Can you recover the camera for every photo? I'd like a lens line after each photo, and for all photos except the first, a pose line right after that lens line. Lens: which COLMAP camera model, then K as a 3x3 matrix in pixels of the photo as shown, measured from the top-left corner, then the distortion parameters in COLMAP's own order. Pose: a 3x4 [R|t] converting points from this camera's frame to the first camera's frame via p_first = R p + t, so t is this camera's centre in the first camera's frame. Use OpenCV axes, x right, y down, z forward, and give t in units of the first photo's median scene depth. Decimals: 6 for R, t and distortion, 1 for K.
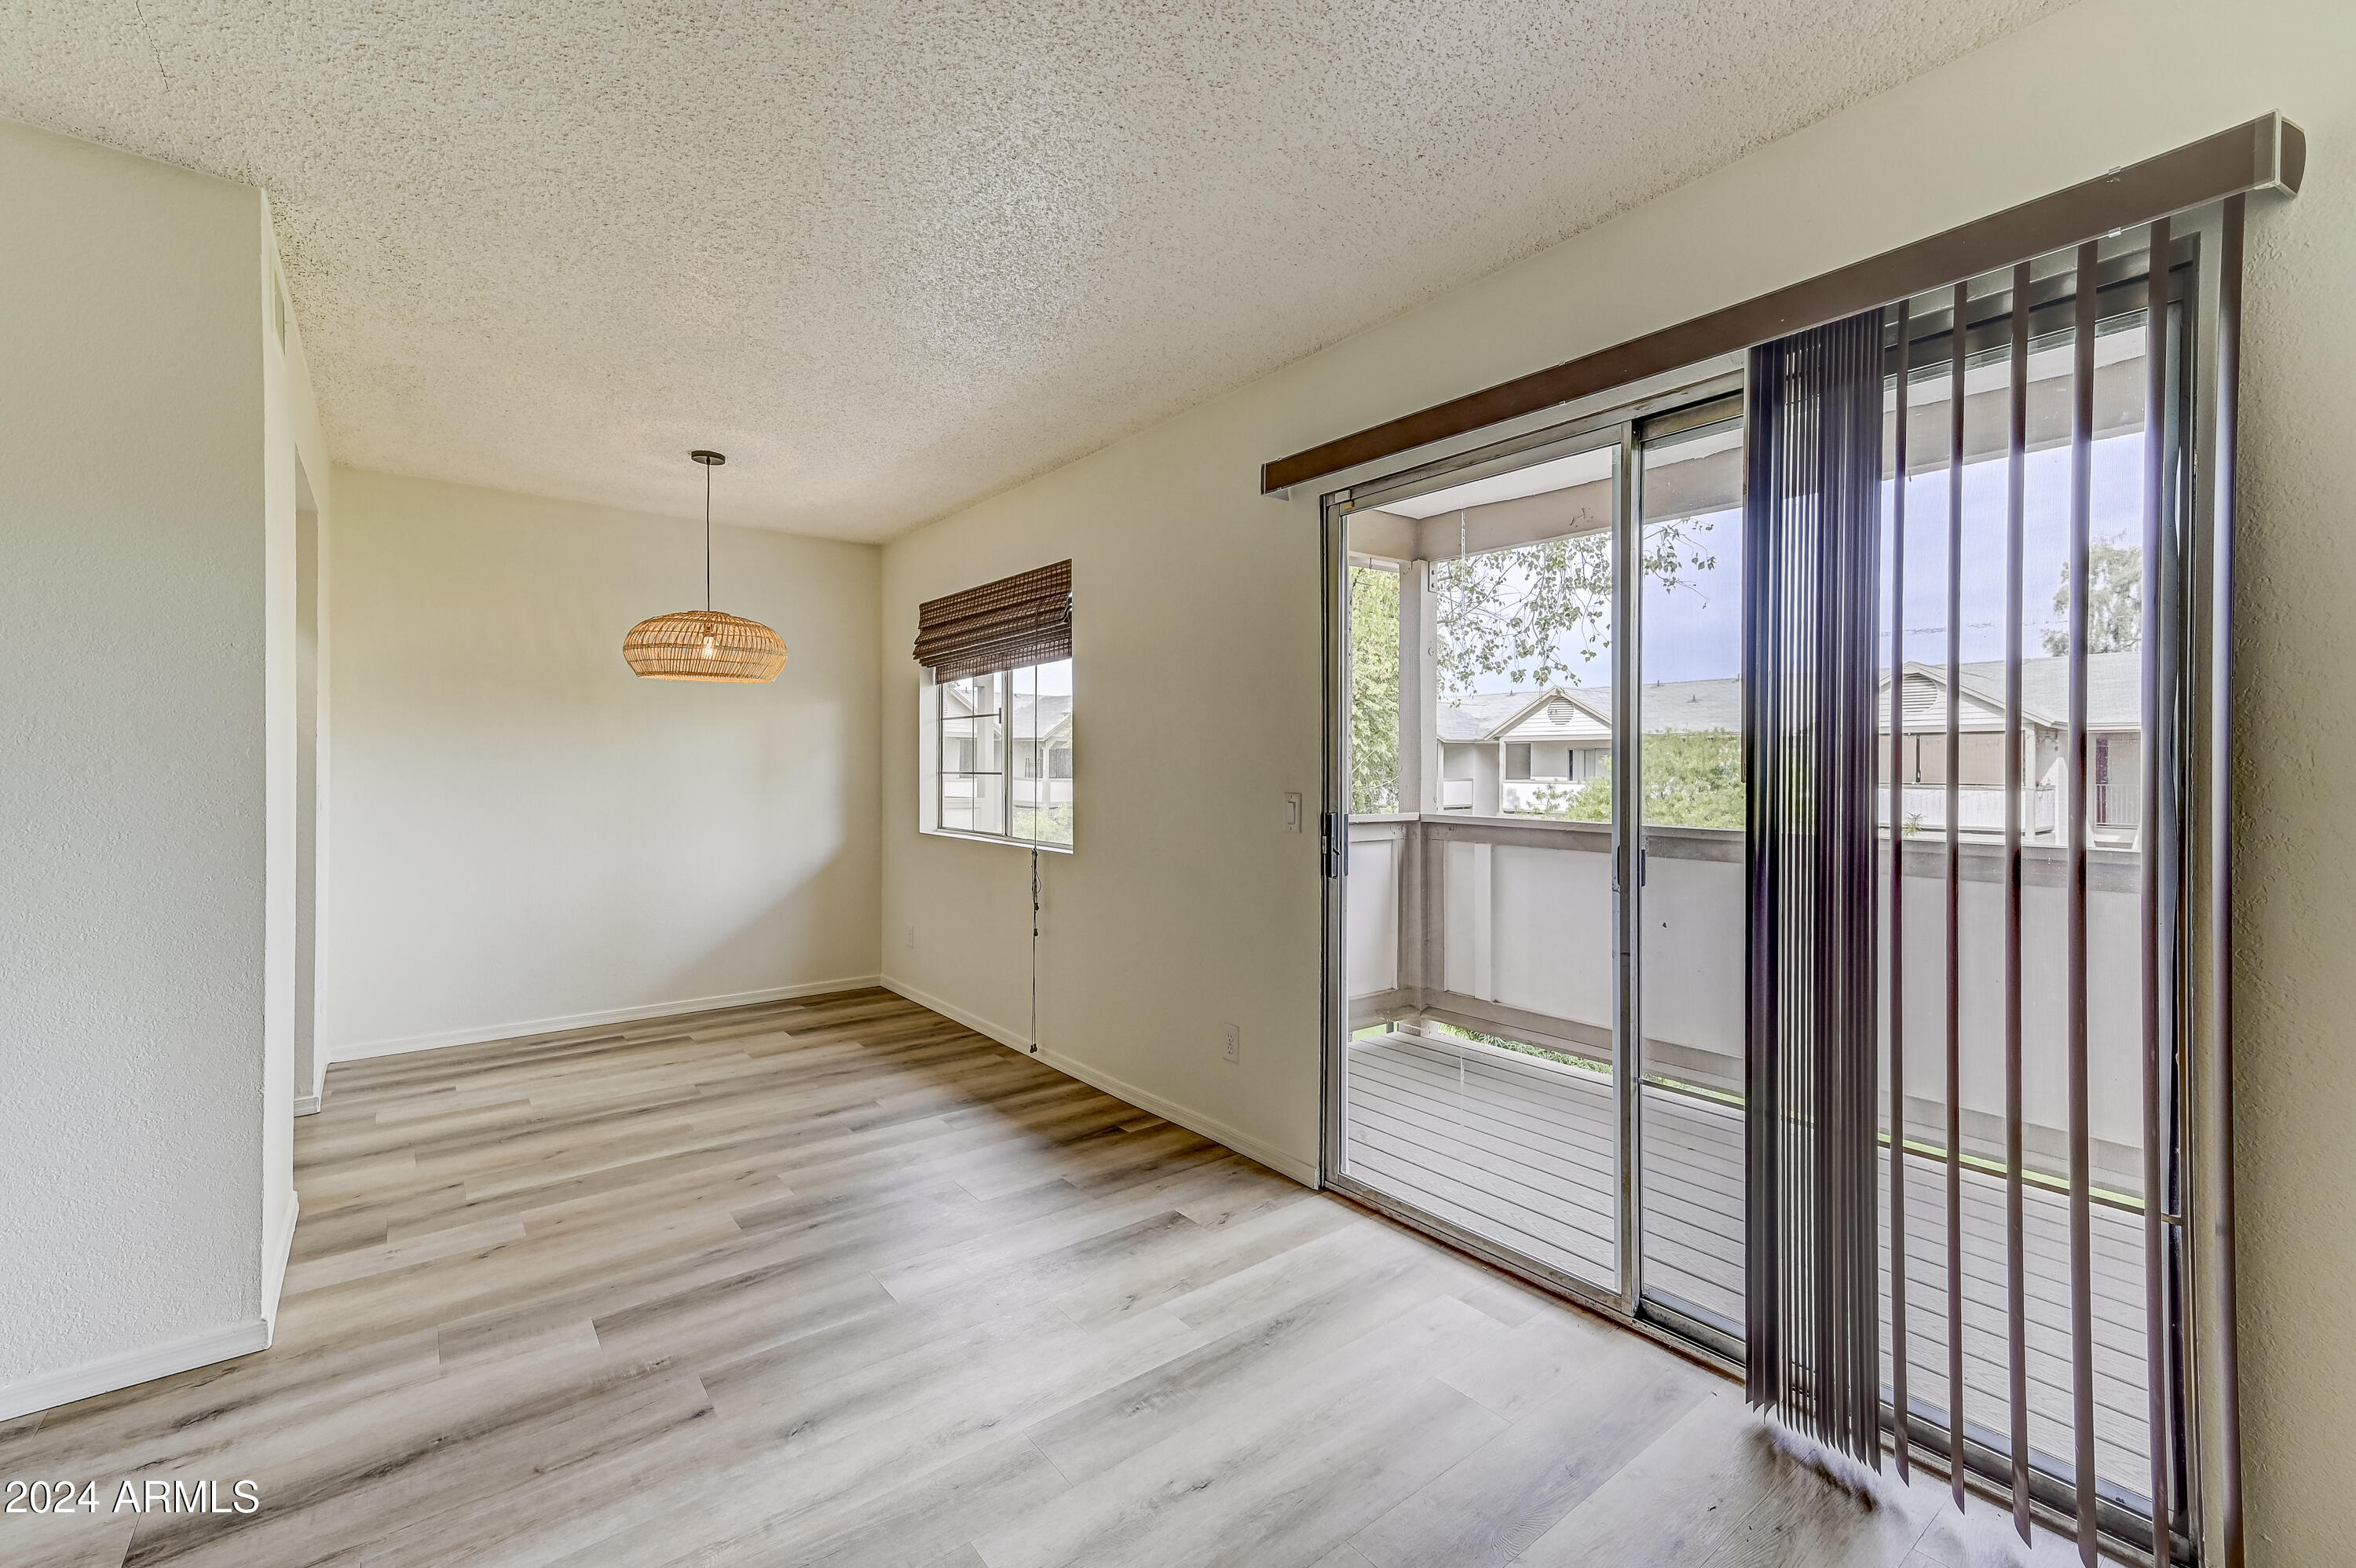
lens RADIAL K [[989.6, 0, 1172.8], [0, 989.6, 765.8], [0, 0, 1]] dist [0.017302, 0.002272]
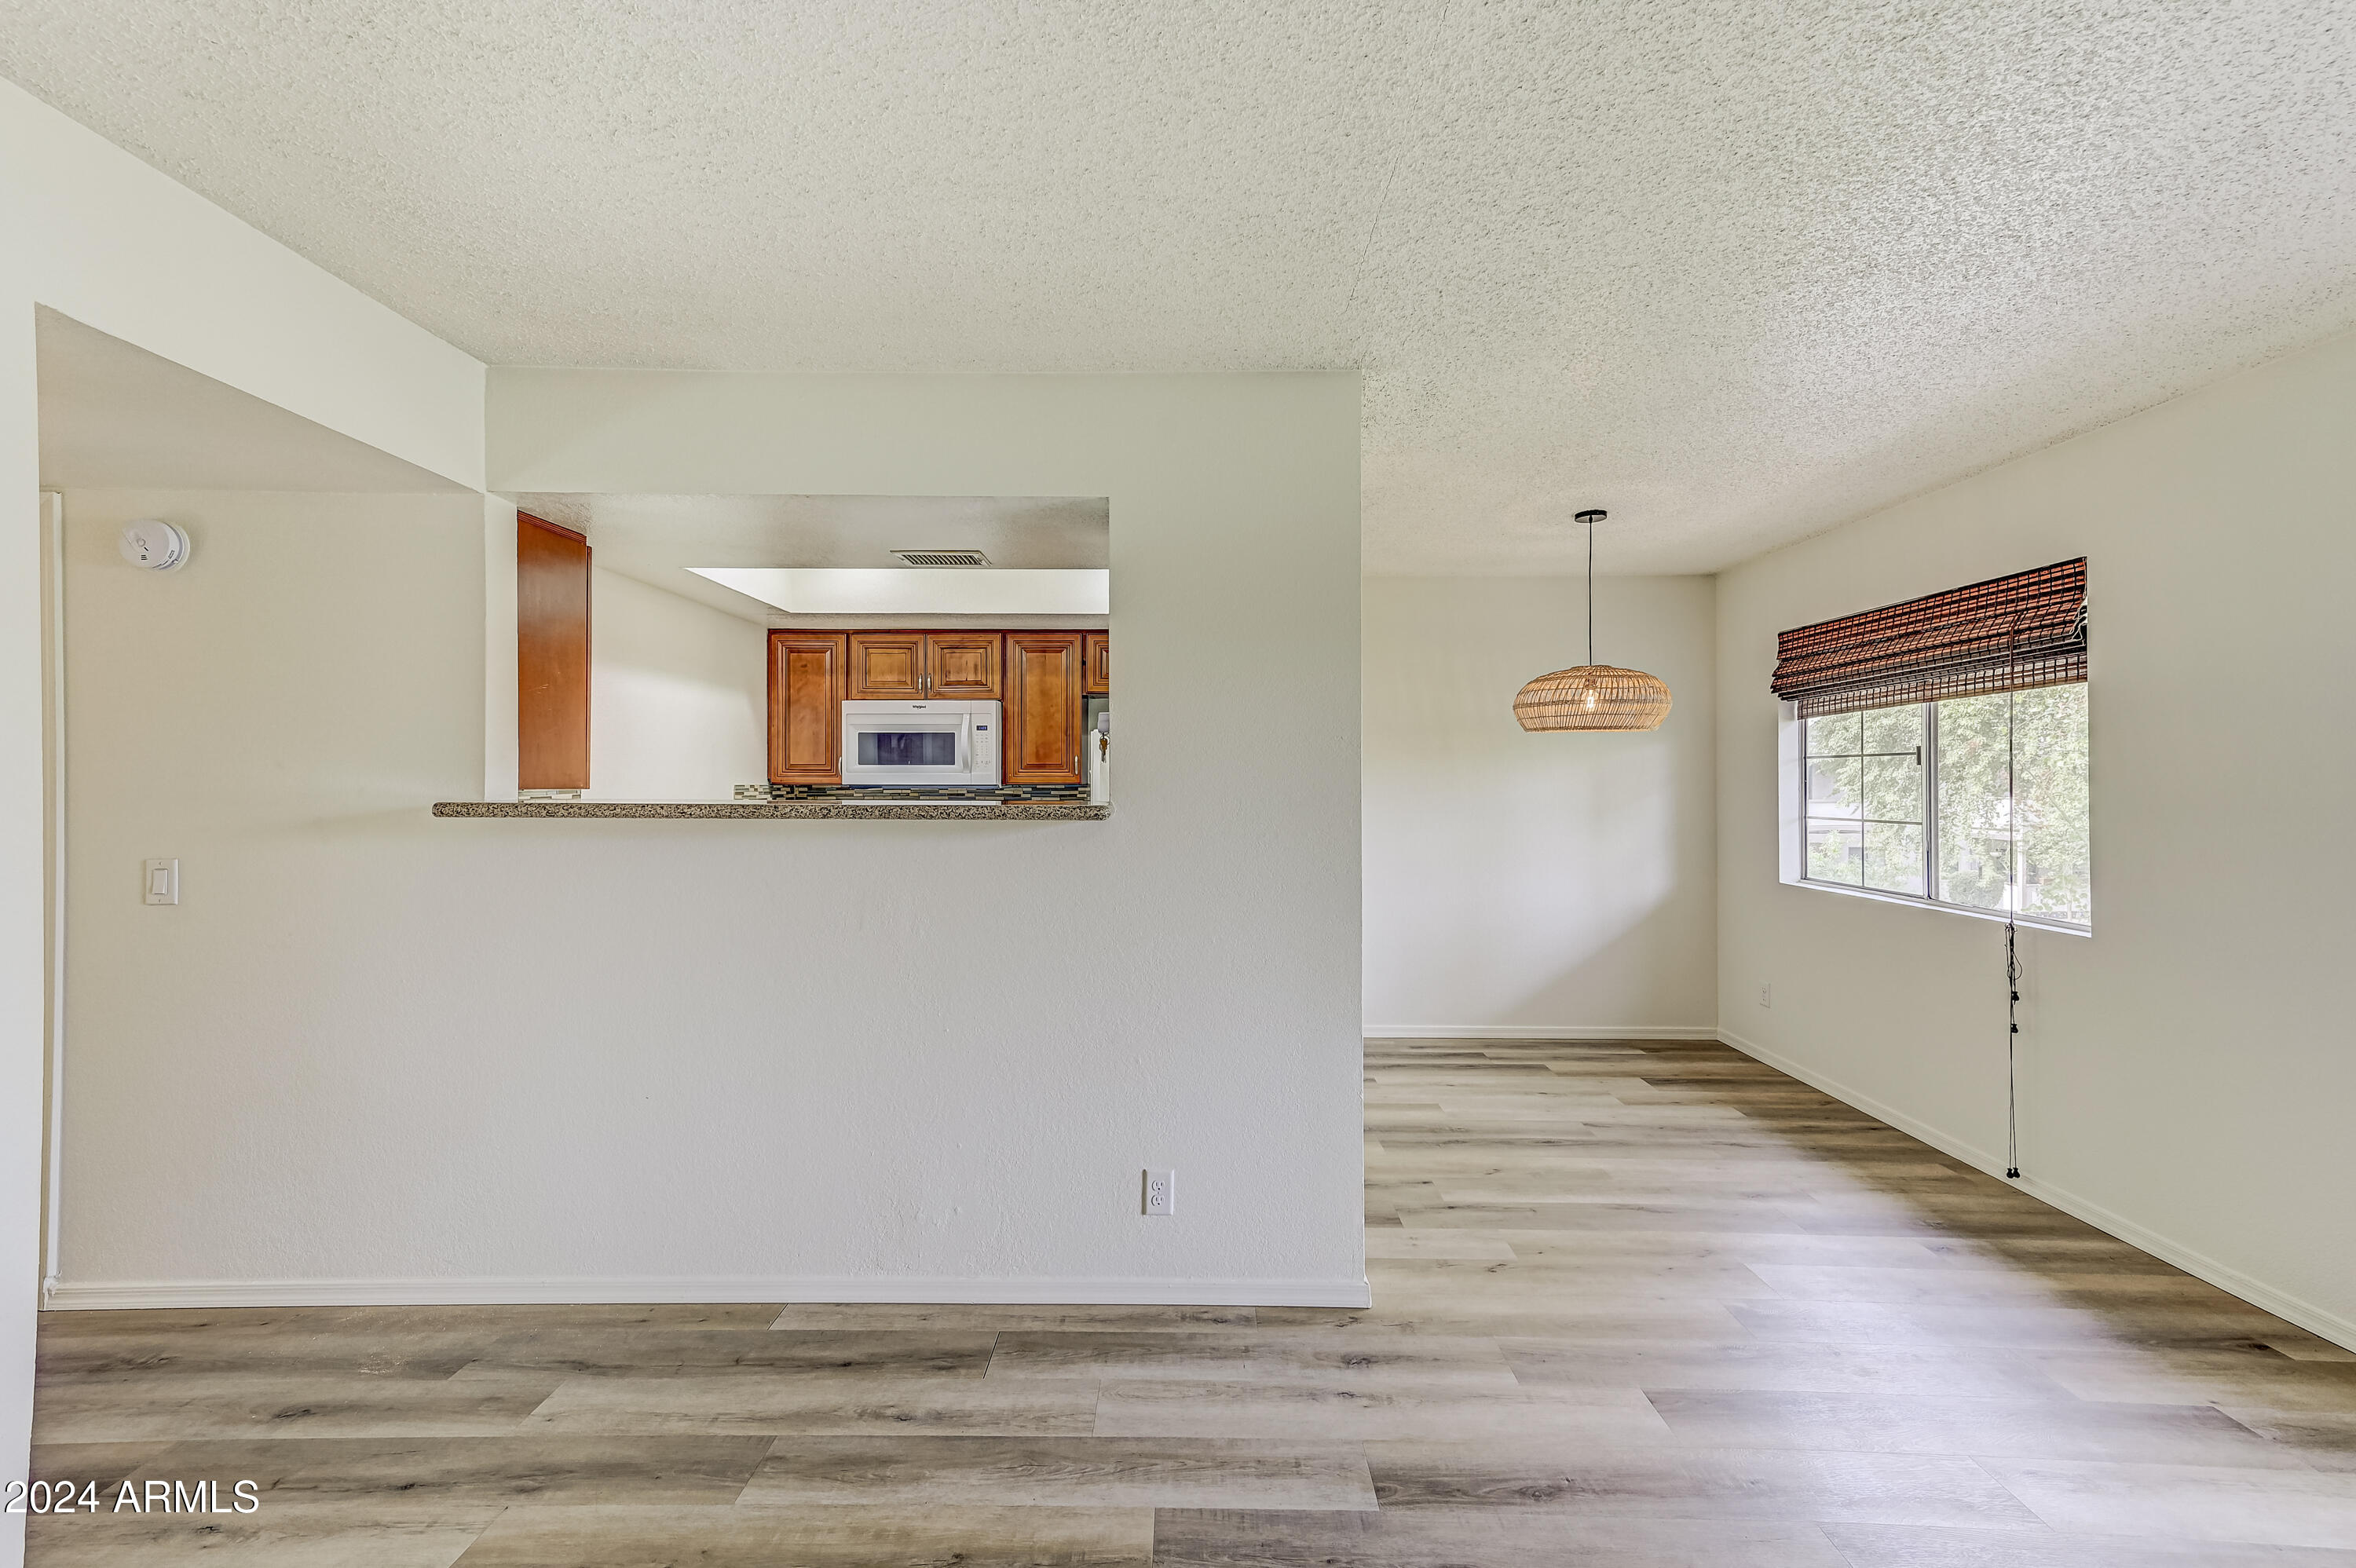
lens RADIAL K [[921.1, 0, 1178.4], [0, 921.1, 779.1], [0, 0, 1]] dist [0.022131, 0.000954]
pose [[0.784180, -0.004972, -0.620513, -0.214813], [0.003709, 0.999988, -0.003324, -0.037070], [0.620522, 0.000305, 0.784189, -0.018058]]
